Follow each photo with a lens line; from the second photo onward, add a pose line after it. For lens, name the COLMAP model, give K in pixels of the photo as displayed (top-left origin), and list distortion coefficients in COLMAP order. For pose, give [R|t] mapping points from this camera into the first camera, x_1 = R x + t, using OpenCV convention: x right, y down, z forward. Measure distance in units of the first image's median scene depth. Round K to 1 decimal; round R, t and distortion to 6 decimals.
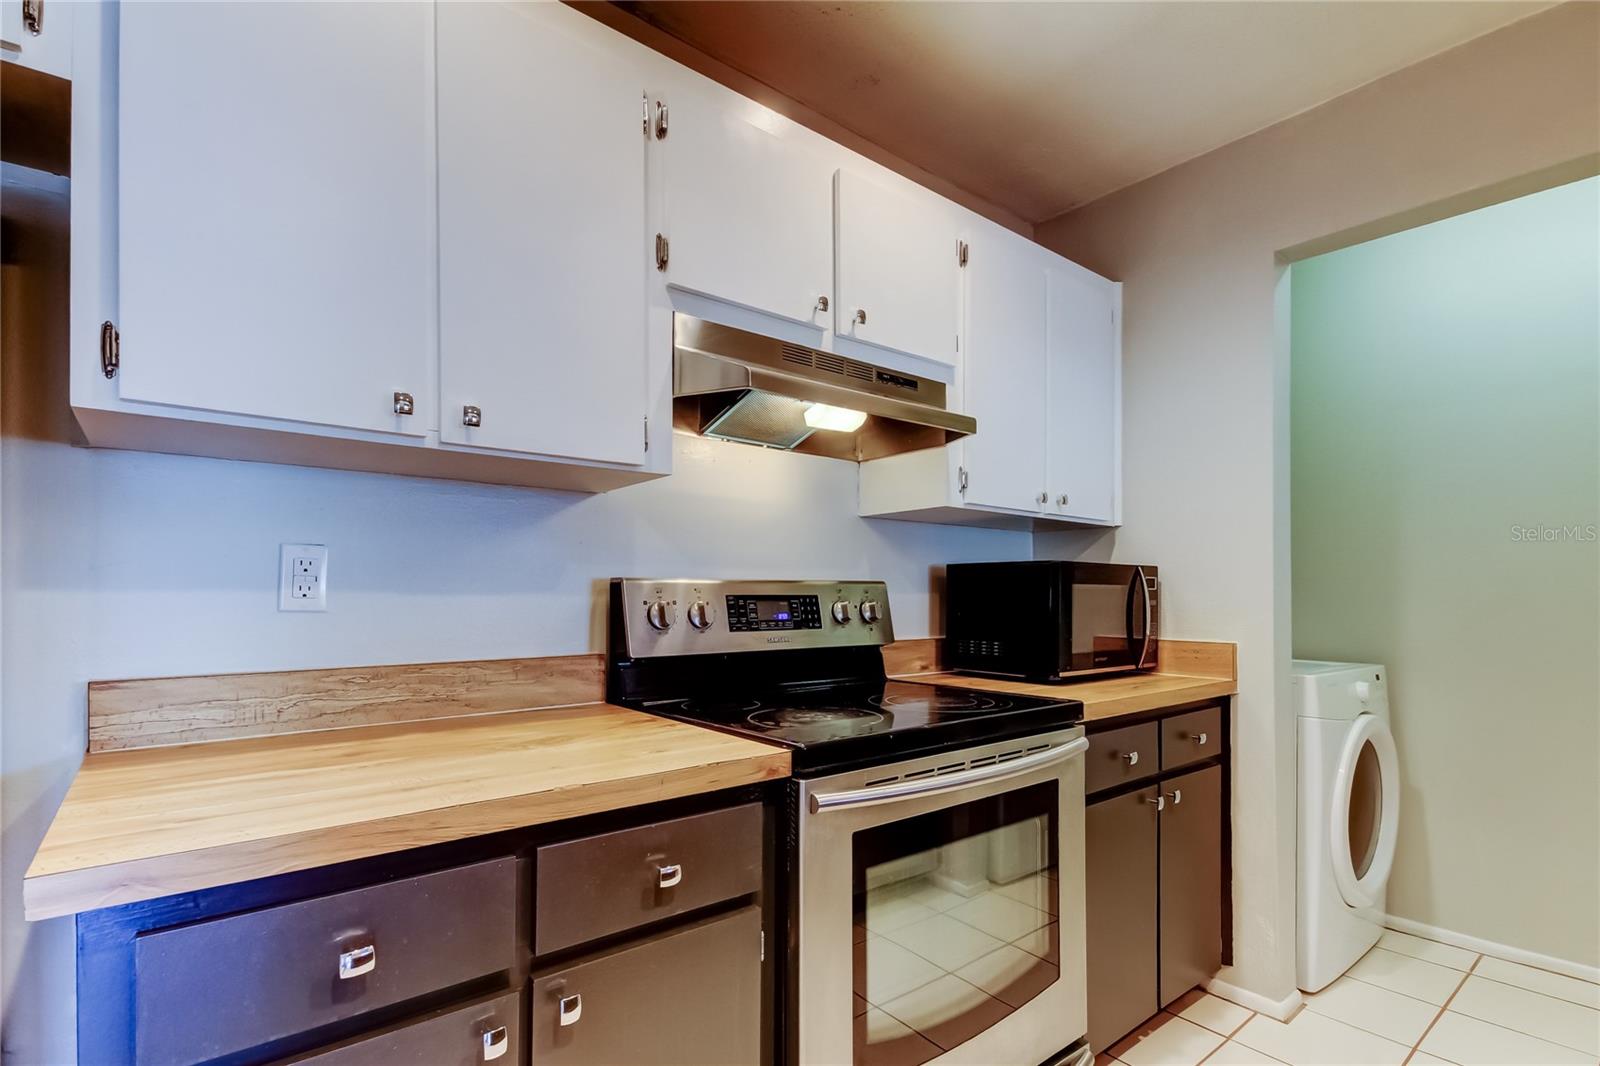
lens RADIAL K [[792.1, 0, 814.1], [0, 792.1, 589.0], [0, 0, 1]] dist [0.001293, 0.000860]
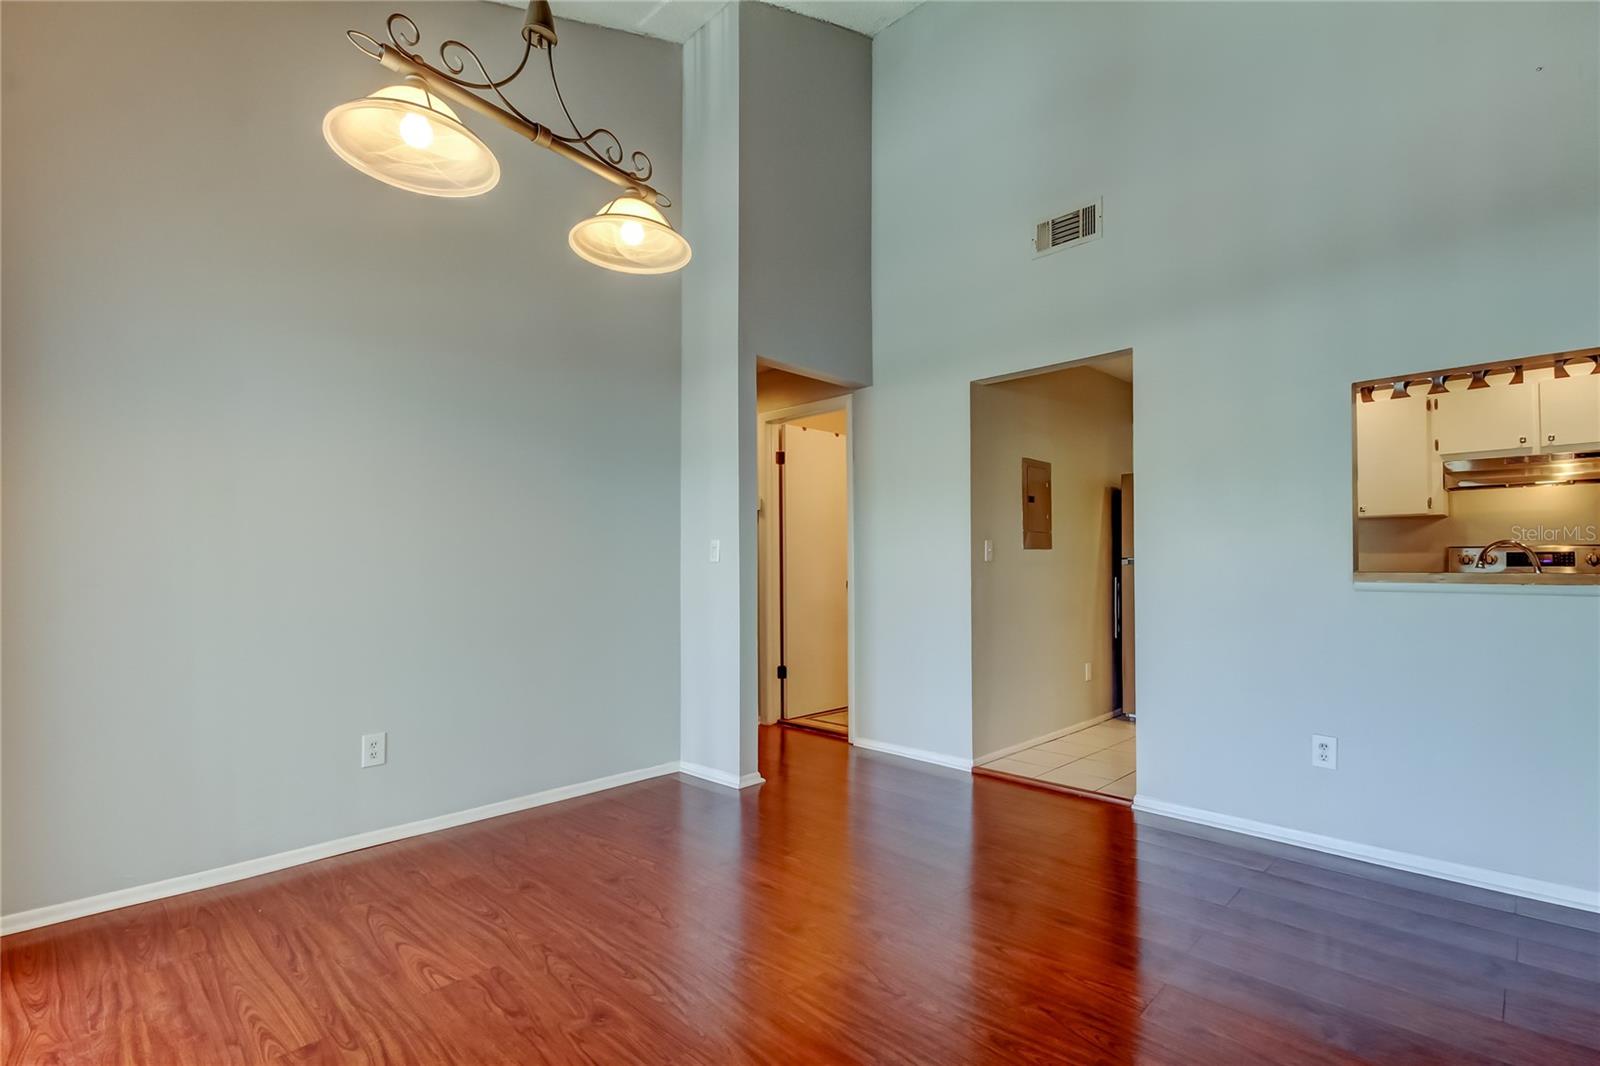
lens RADIAL K [[722.9, 0, 807.5], [0, 722.9, 556.4], [0, 0, 1]] dist [0.002508, 0.000564]
pose [[0.097672, -0.014003, -0.995120, 2.059427], [0.011073, 0.999854, -0.012982, 0.028093], [0.995157, -0.009751, 0.097813, -1.521791]]
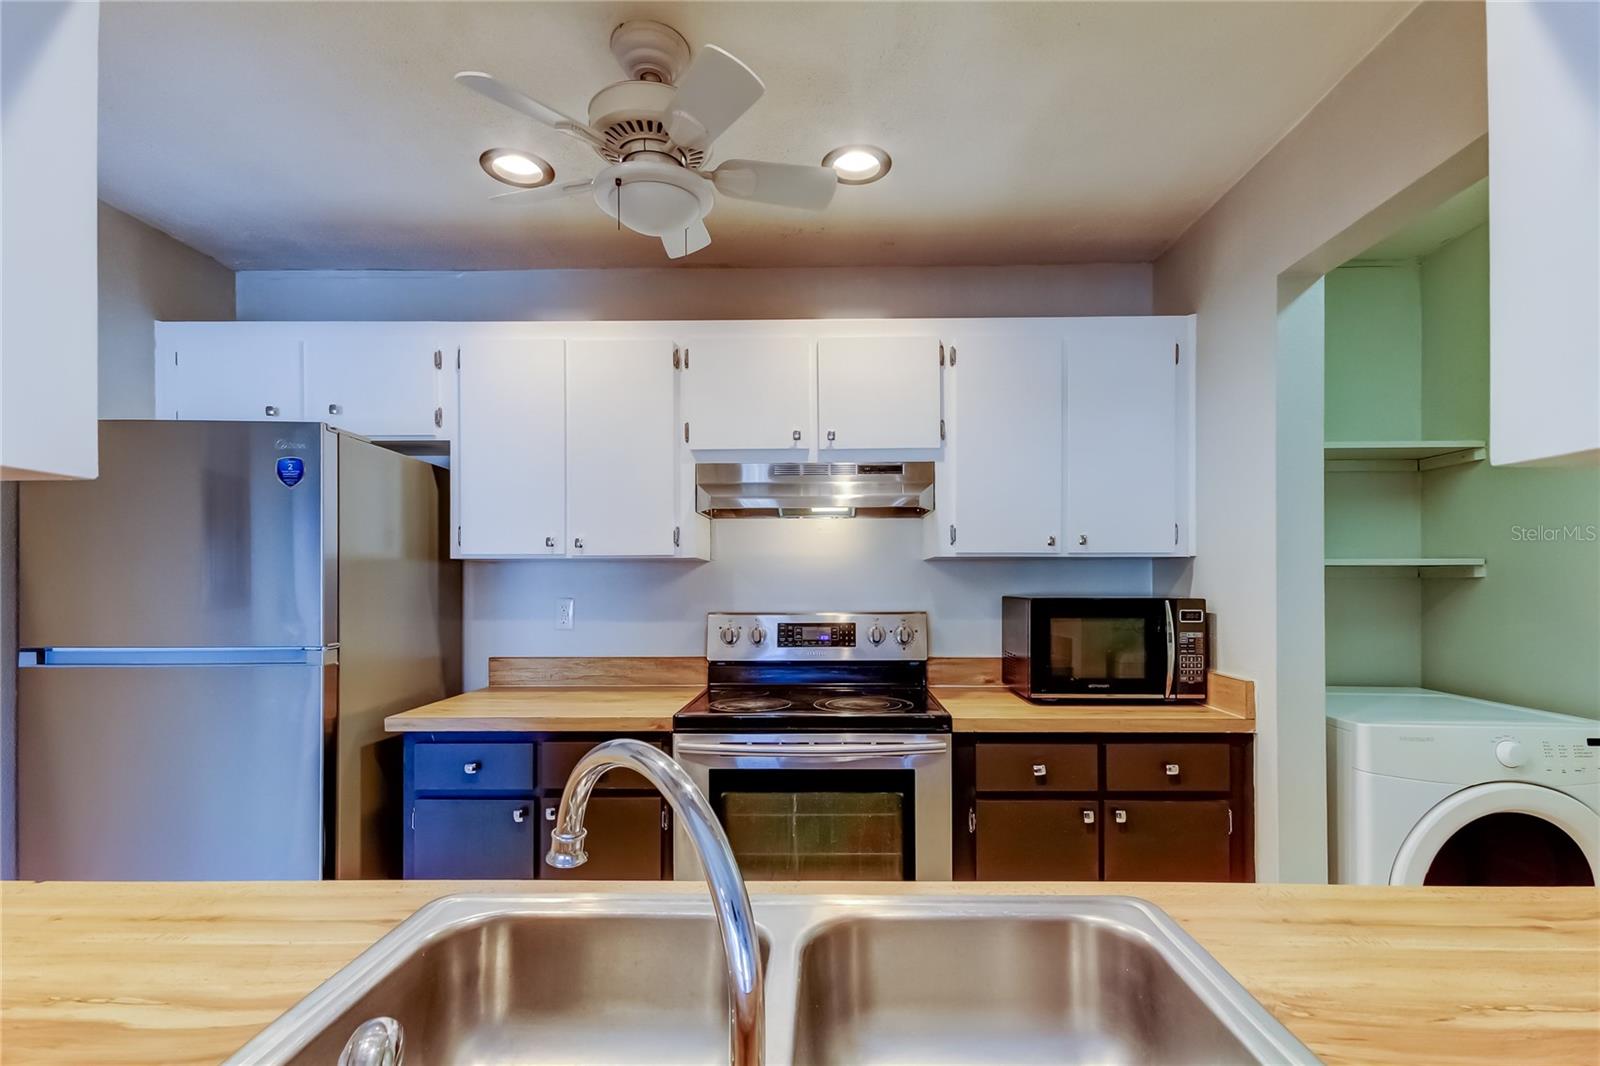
lens RADIAL K [[751.2, 0, 775.6], [0, 751.2, 582.1], [0, 0, 1]] dist [0.003204, 0.000210]
pose [[0.742082, -0.008383, -0.670257, 0.898621], [0.010103, 0.999948, -0.001321, -0.073004], [0.670233, -0.005791, 0.742128, -0.097209]]
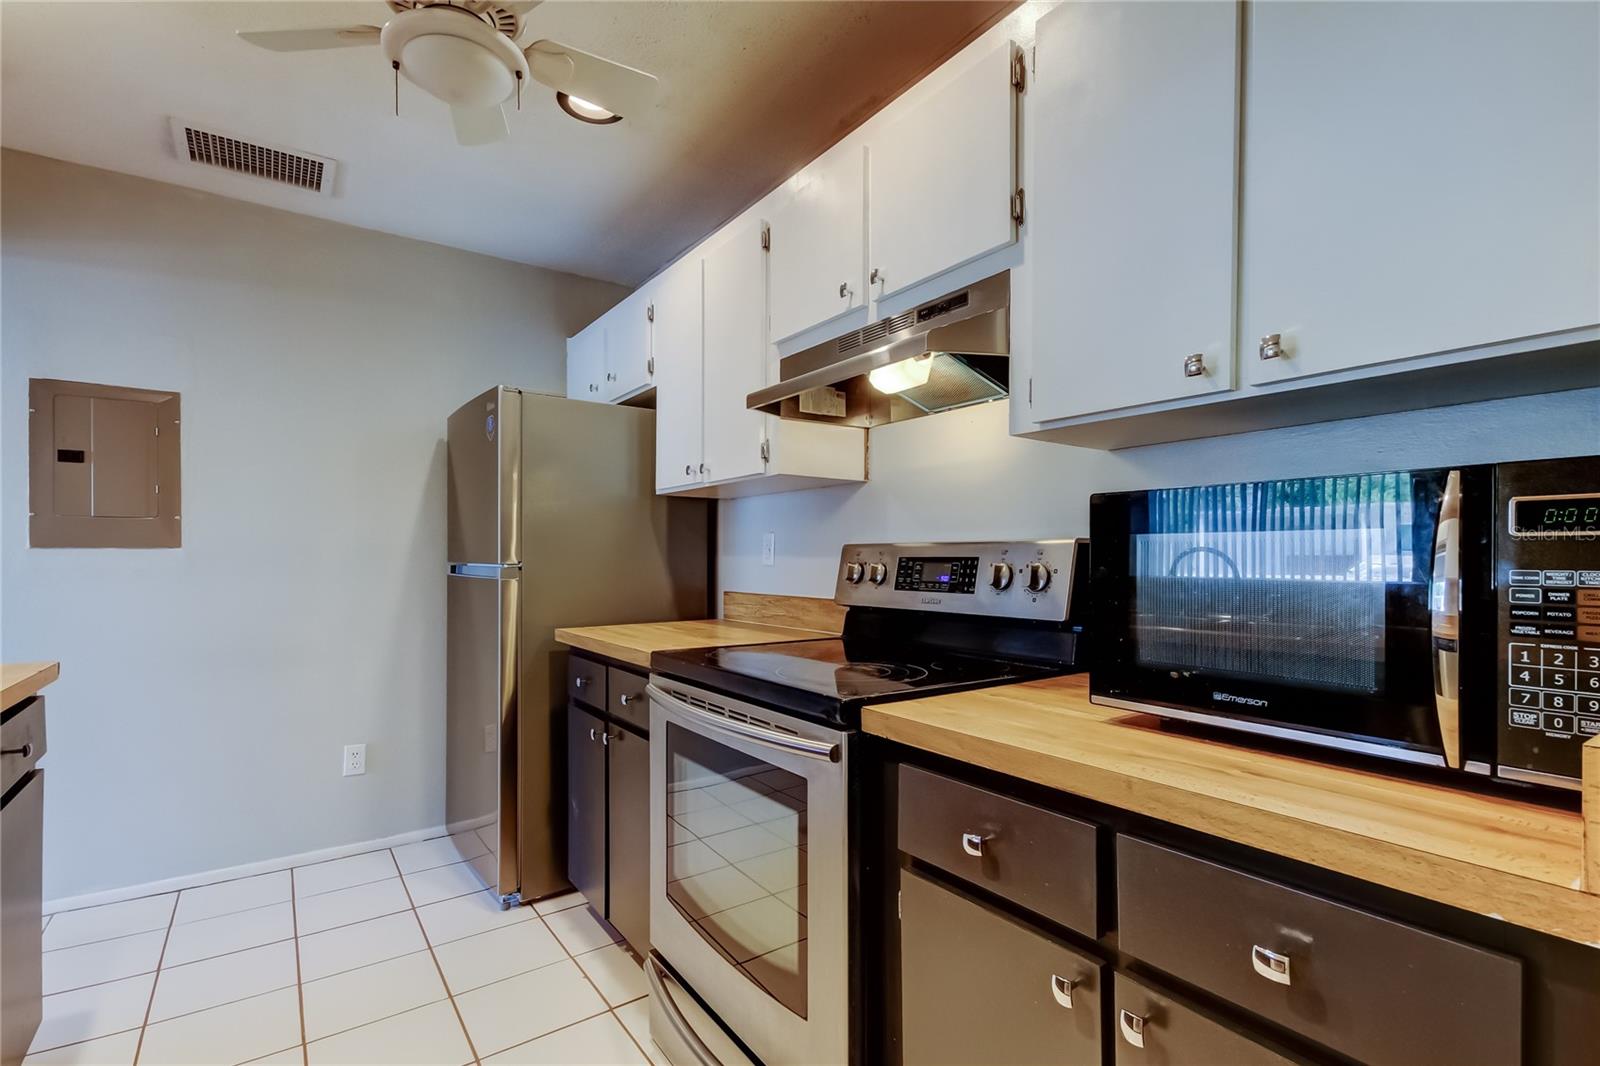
lens RADIAL K [[740.9, 0, 802.4], [0, 740.9, 555.4], [0, 0, 1]] dist [0.019664, -0.000452]
pose [[-0.083374, -0.005643, -0.996502, 0.984960], [0.006535, 0.999959, -0.006209, 0.010951], [0.996497, -0.007029, -0.083334, 0.979907]]
